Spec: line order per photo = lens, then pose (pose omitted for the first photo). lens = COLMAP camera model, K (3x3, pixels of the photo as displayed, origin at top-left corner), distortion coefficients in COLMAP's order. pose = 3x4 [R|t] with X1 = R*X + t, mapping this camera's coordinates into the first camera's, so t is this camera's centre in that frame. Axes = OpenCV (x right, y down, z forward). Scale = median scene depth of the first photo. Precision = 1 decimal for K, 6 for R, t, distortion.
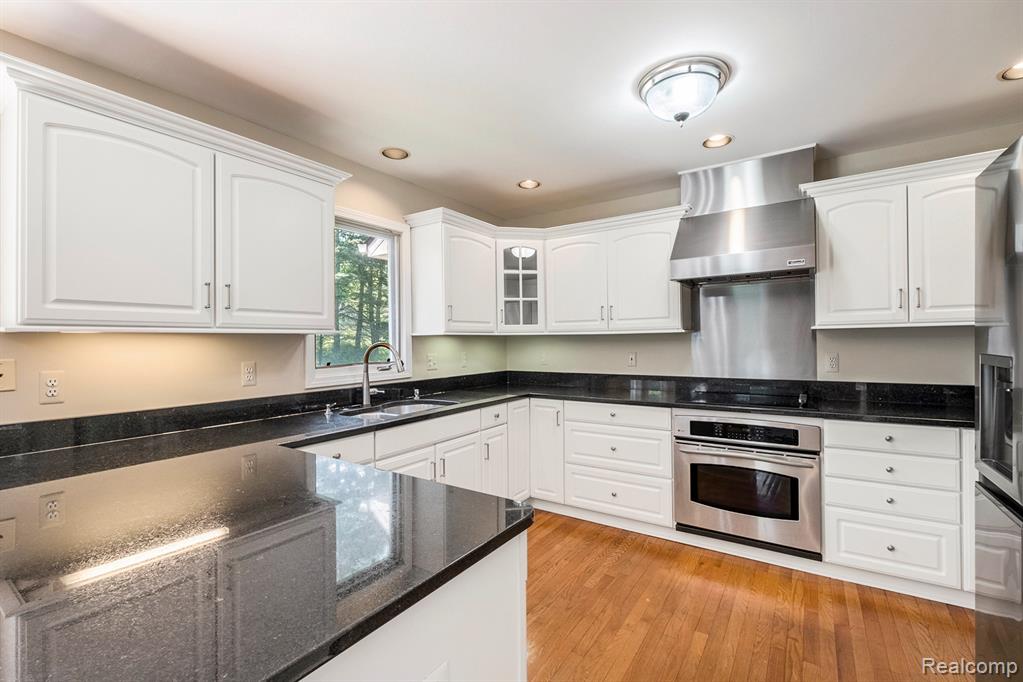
lens RADIAL K [[448.0, 0, 518.8], [0, 448.0, 343.1], [0, 0, 1]] dist [0.004600, -0.000671]
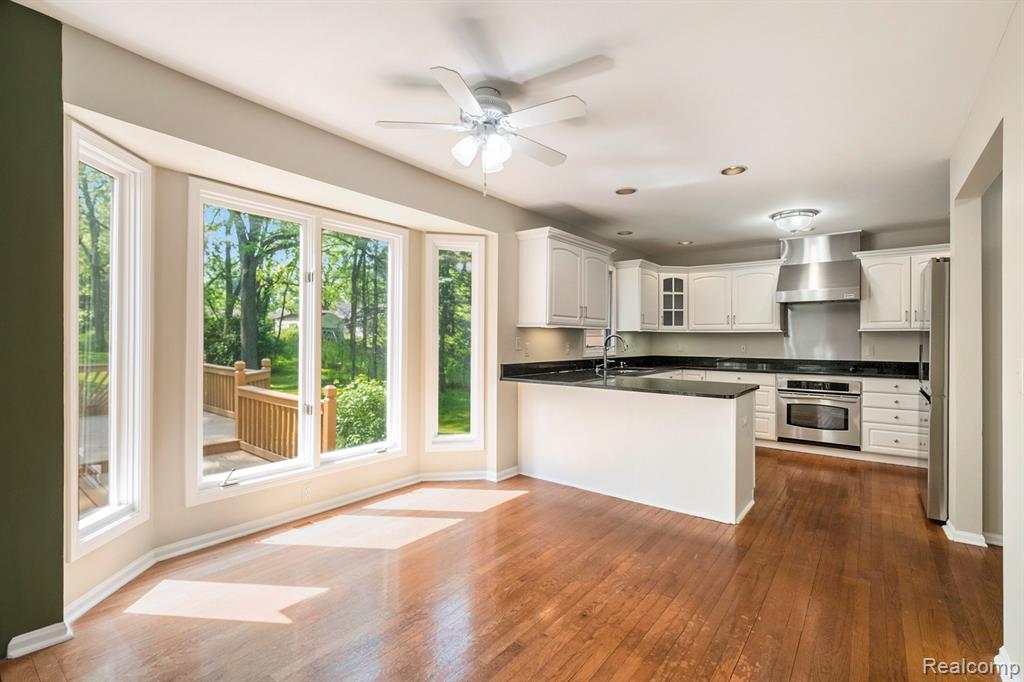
lens RADIAL K [[467.8, 0, 520.3], [0, 467.8, 338.5], [0, 0, 1]] dist [0.015383, -0.000682]
pose [[0.998110, 0.018382, -0.058640, -0.576748], [-0.018568, 0.999824, -0.002634, 0.026766], [0.058581, 0.003717, 0.998276, -0.949526]]
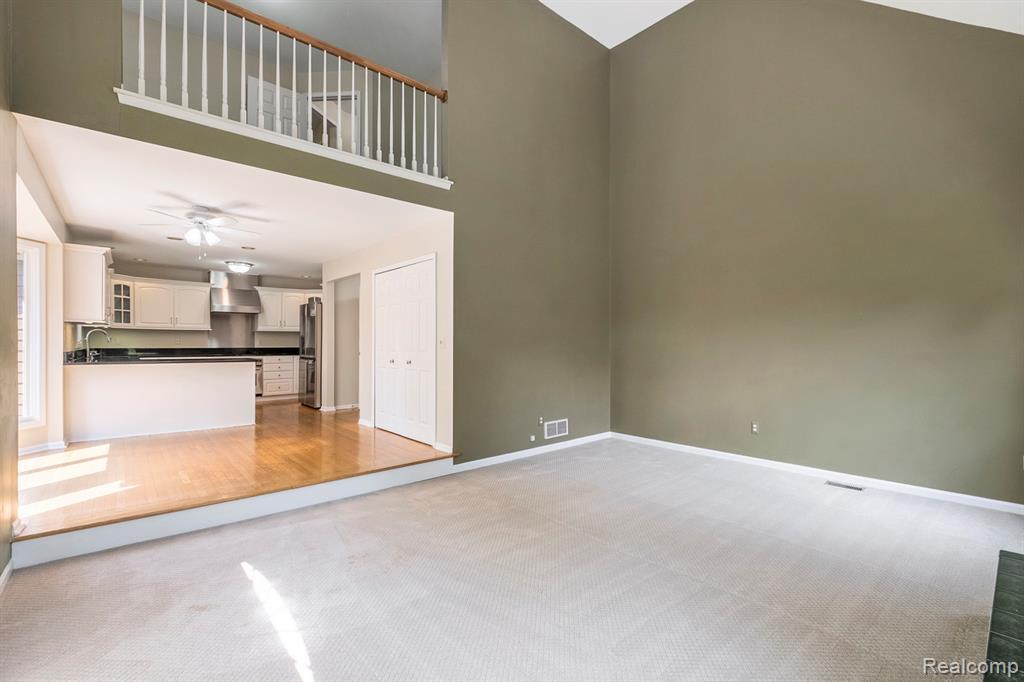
lens RADIAL K [[448.4, 0, 520.2], [0, 448.4, 342.6], [0, 0, 1]] dist [0.004600, -0.000671]
pose [[0.253955, 0.014598, 0.967106, -1.915495], [-0.006576, 0.999889, -0.013366, 0.080196], [-0.967194, -0.002965, 0.254023, -1.596210]]
